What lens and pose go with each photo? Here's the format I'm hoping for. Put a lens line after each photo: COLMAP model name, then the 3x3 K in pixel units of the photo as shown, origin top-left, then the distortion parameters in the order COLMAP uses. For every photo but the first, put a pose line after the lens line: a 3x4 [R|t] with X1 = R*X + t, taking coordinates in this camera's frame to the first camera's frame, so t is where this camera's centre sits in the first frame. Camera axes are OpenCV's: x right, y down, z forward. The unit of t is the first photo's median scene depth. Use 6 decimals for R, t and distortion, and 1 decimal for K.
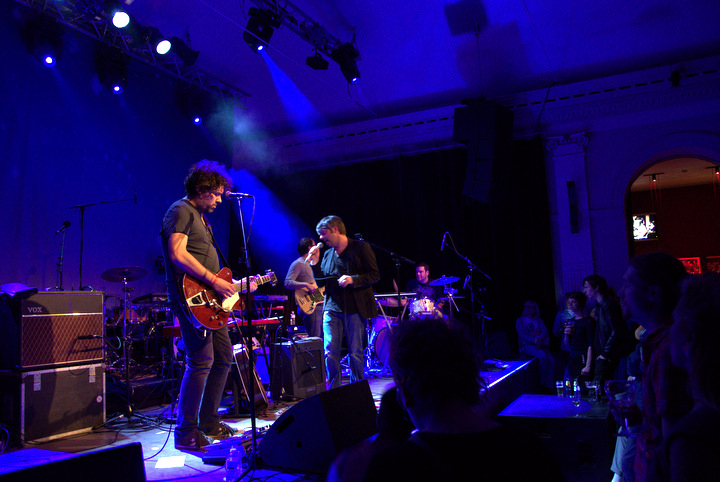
lens RADIAL K [[598.2, 0, 337.4], [0, 598.2, 247.0], [0, 0, 1]] dist [-0.072361, 0.004462]
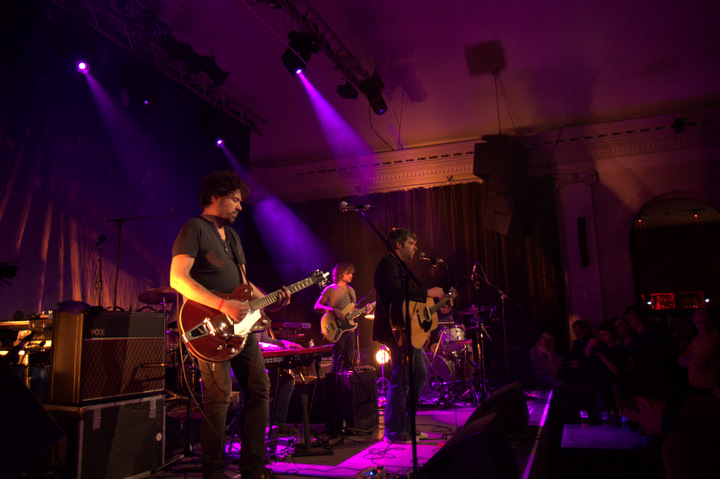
lens RADIAL K [[559.3, 0, 360.0], [0, 559.3, 239.5], [0, 0, 1]] dist [-0.056402, 0.003466]
pose [[0.992175, 0.032704, 0.120492, -0.156180], [-0.023664, 0.996849, -0.075709, 0.016177], [-0.122588, 0.072265, 0.989823, 0.098744]]
